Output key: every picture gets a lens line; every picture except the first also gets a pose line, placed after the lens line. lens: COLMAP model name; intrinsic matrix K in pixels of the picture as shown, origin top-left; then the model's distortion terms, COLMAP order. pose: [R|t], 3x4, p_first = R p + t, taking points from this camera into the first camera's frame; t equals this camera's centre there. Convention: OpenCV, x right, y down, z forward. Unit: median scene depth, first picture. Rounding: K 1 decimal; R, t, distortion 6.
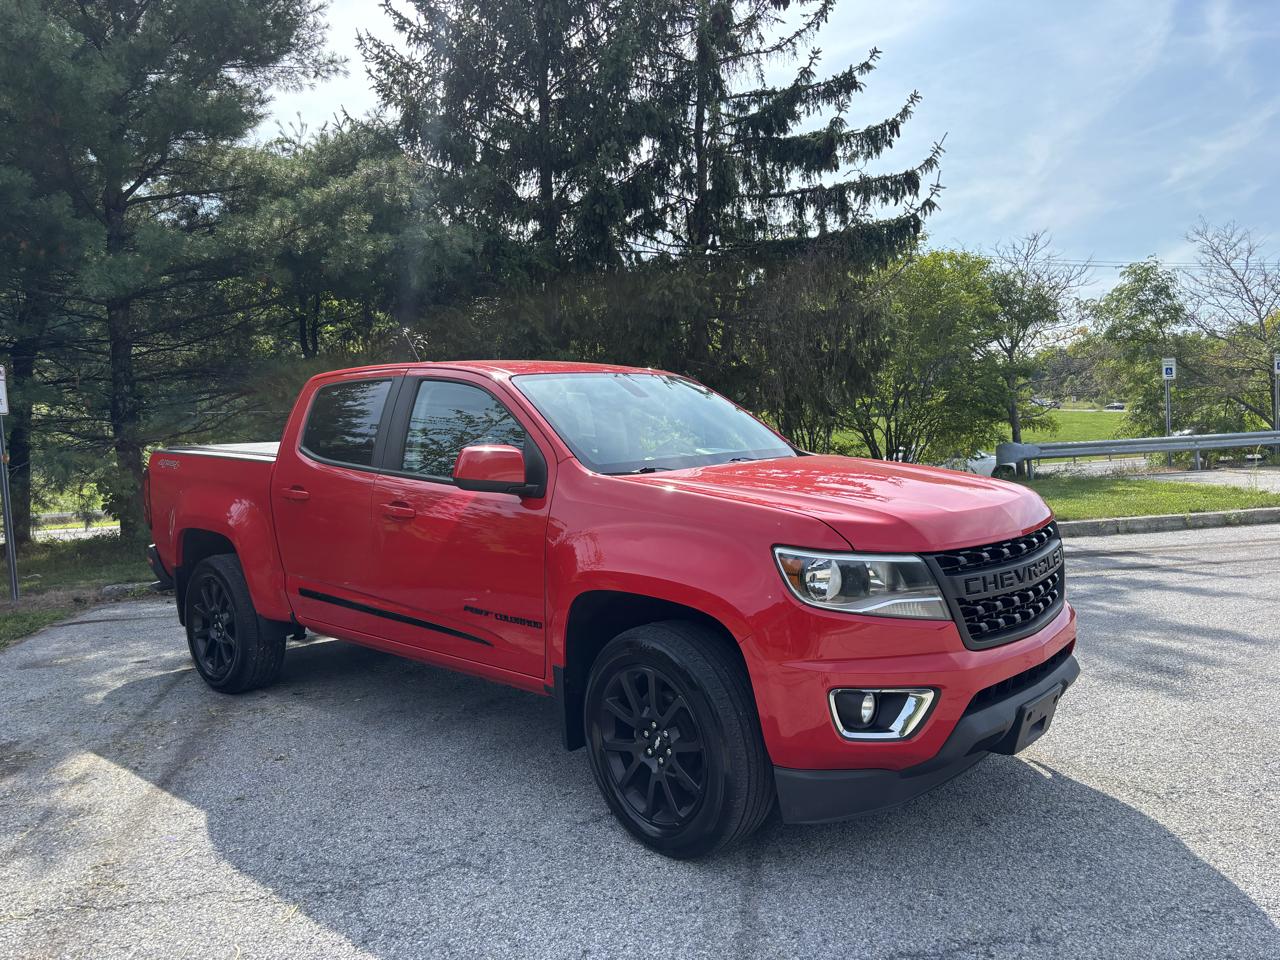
lens RADIAL K [[966.6, 0, 615.1], [0, 966.6, 480.9], [0, 0, 1]] dist [0.059762, -0.058360]
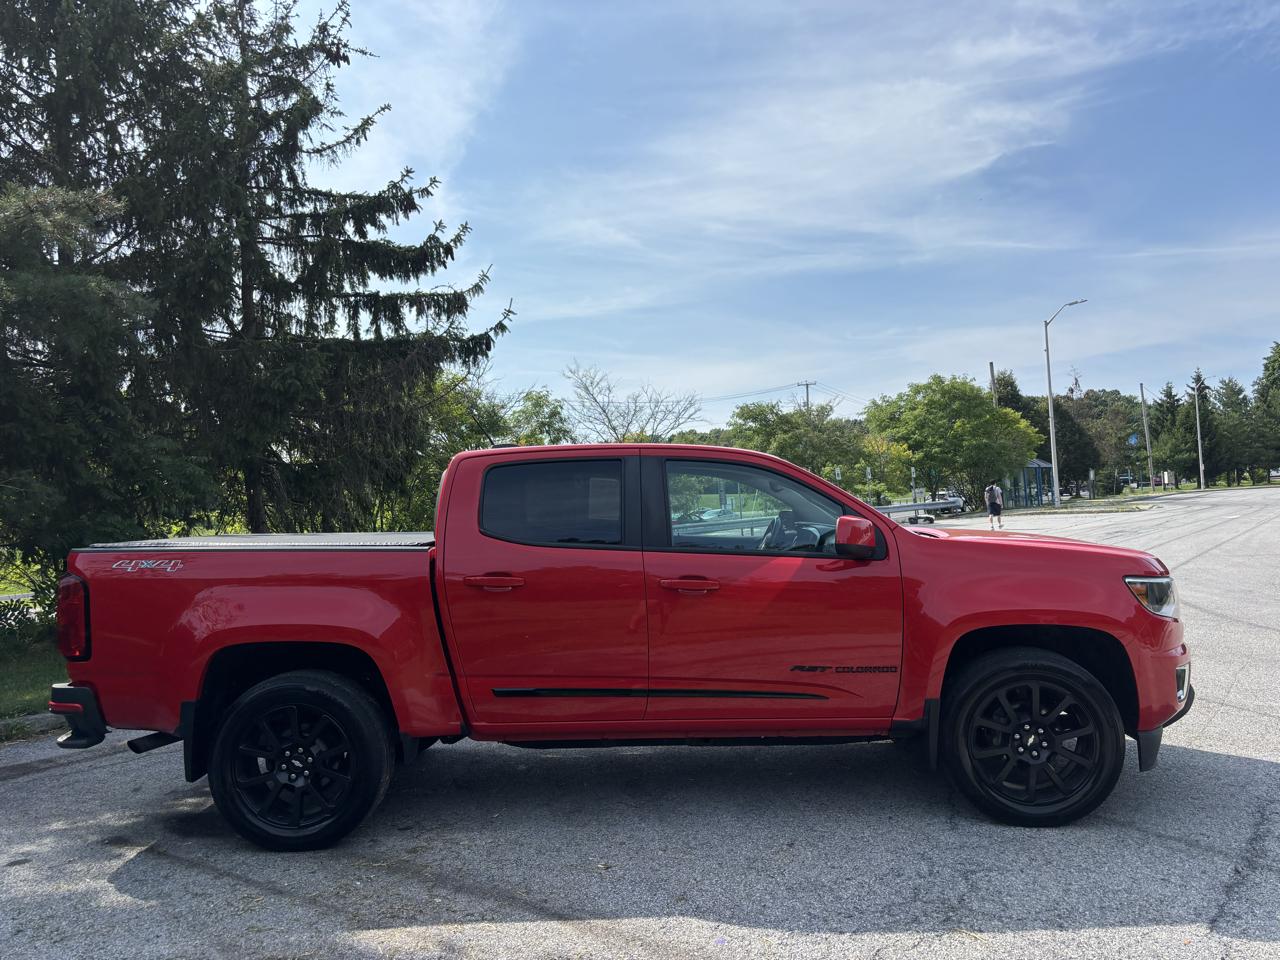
lens RADIAL K [[1001.6, 0, 561.4], [0, 1001.6, 506.6], [0, 0, 1]] dist [0.013541, -0.005013]
pose [[0.748425, 0.001441, 0.663218, -0.359916], [0.057672, 0.996068, -0.067245, 0.003917], [-0.660707, 0.088577, 0.745399, 0.108204]]
